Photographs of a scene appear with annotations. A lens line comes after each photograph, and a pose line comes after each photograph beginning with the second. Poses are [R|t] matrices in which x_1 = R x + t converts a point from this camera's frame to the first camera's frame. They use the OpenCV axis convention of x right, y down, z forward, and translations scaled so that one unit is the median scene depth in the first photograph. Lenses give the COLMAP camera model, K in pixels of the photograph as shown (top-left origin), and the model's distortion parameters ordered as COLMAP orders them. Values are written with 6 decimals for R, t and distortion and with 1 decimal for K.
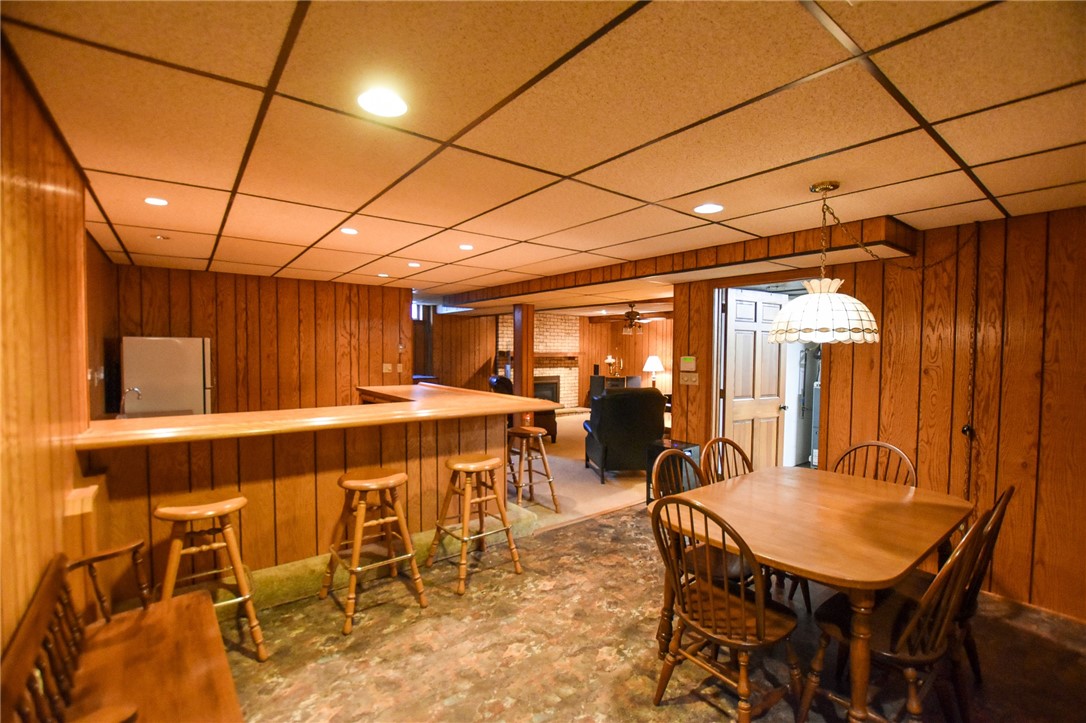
lens RADIAL K [[485.7, 0, 543.0], [0, 485.7, 366.0], [0, 0, 1]] dist [-0.038529, 0.013934]
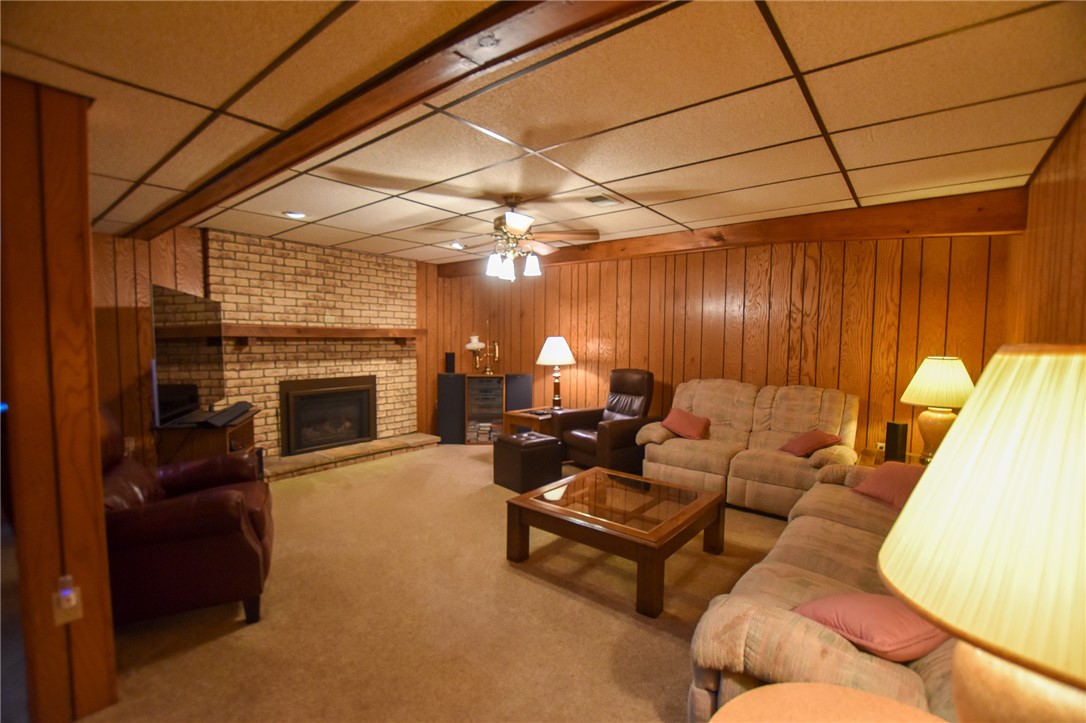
lens RADIAL K [[485.7, 0, 543.0], [0, 485.7, 366.0], [0, 0, 1]] dist [-0.038529, 0.013934]
pose [[0.979512, -0.012571, 0.200991, 0.103513], [0.011197, 0.999906, 0.007970, 0.008255], [-0.201072, -0.005556, 0.979561, 0.462276]]
